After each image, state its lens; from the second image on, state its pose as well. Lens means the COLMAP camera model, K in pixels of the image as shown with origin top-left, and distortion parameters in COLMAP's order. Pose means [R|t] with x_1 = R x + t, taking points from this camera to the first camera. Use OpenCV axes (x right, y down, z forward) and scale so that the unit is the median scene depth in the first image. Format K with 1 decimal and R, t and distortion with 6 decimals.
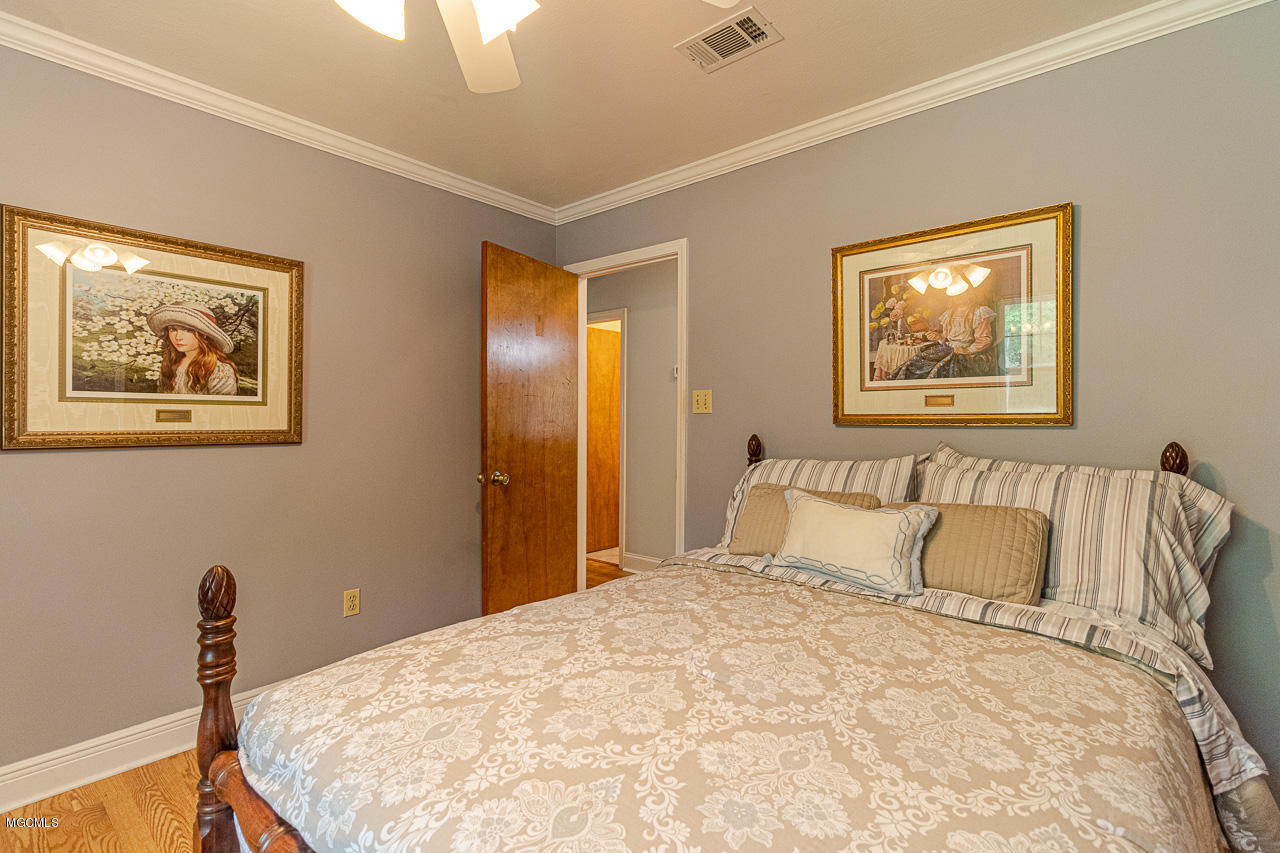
lens RADIAL K [[596.3, 0, 640.2], [0, 596.3, 411.4], [0, 0, 1]] dist [0.002459, -0.000066]
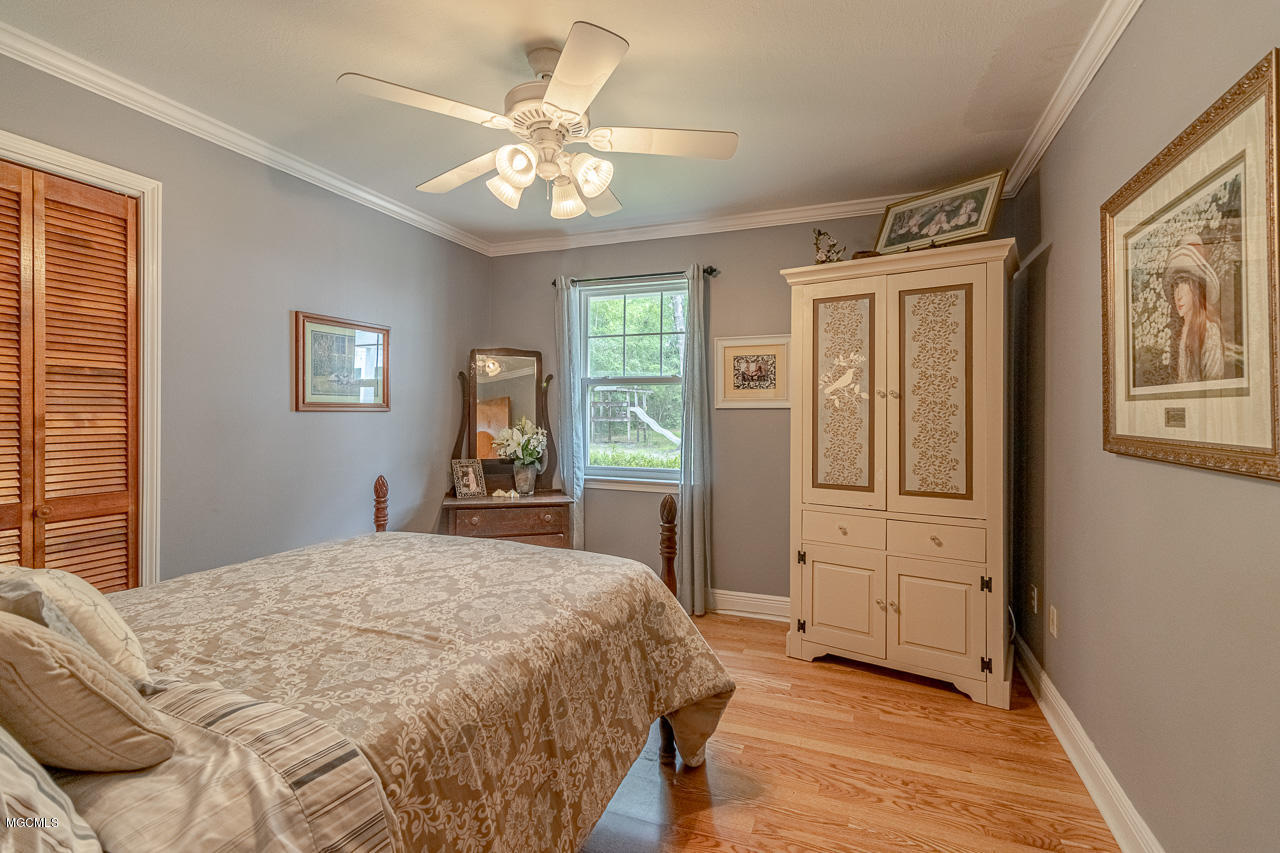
lens RADIAL K [[596.3, 0, 640.2], [0, 596.3, 411.4], [0, 0, 1]] dist [0.002459, -0.000066]
pose [[-0.946829, -0.009514, -0.321598, -0.019657], [-0.005671, 0.999901, -0.012885, 0.019981], [0.321689, -0.010376, -0.946789, 2.176988]]
